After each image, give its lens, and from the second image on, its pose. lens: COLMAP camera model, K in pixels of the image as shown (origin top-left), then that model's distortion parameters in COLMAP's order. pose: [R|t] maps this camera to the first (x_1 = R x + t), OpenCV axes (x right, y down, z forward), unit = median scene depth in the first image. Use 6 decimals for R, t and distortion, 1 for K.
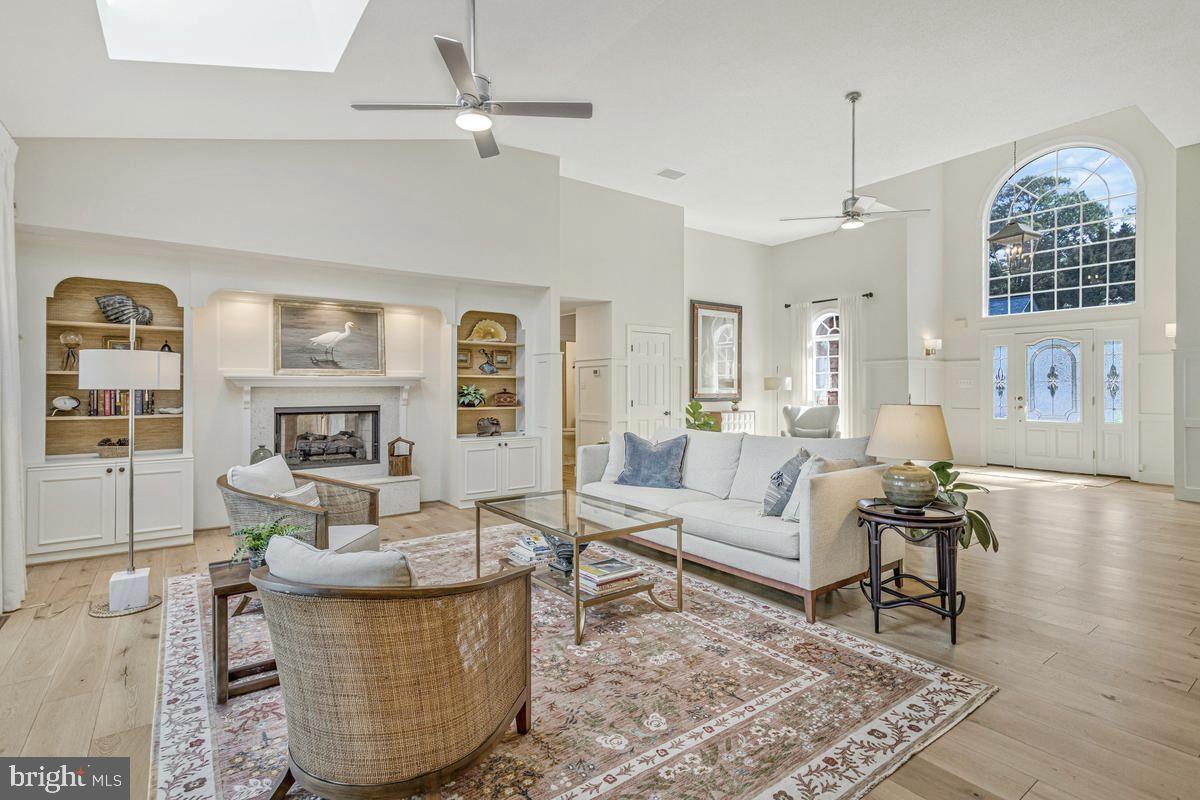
lens RADIAL K [[584.5, 0, 598.4], [0, 584.5, 391.6], [0, 0, 1]] dist [0.000697, 0.000998]
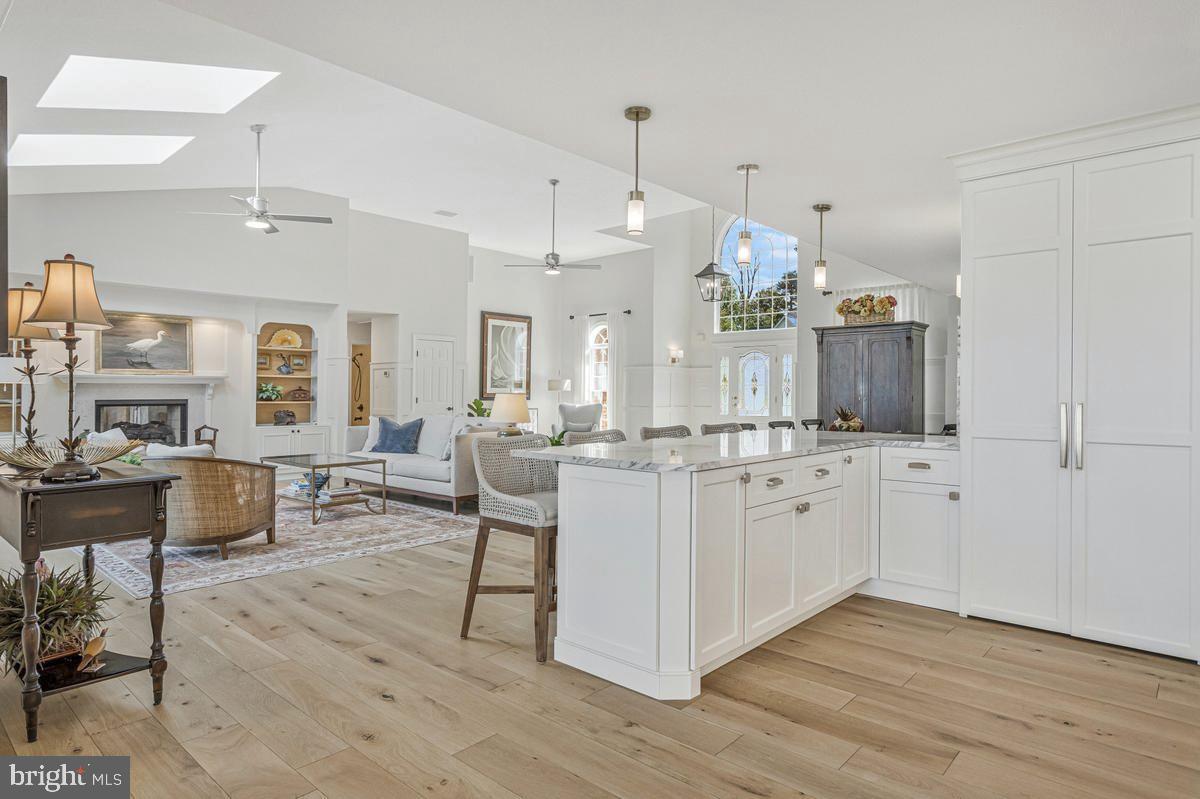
lens RADIAL K [[685.0, 0, 590.3], [0, 685.0, 395.2], [0, 0, 1]] dist [0.000427, 0.000997]
pose [[0.982329, 0.005052, 0.187094, 0.174511], [-0.004999, 0.999987, -0.000758, 0.011389], [-0.187096, -0.000190, 0.982342, -0.533987]]
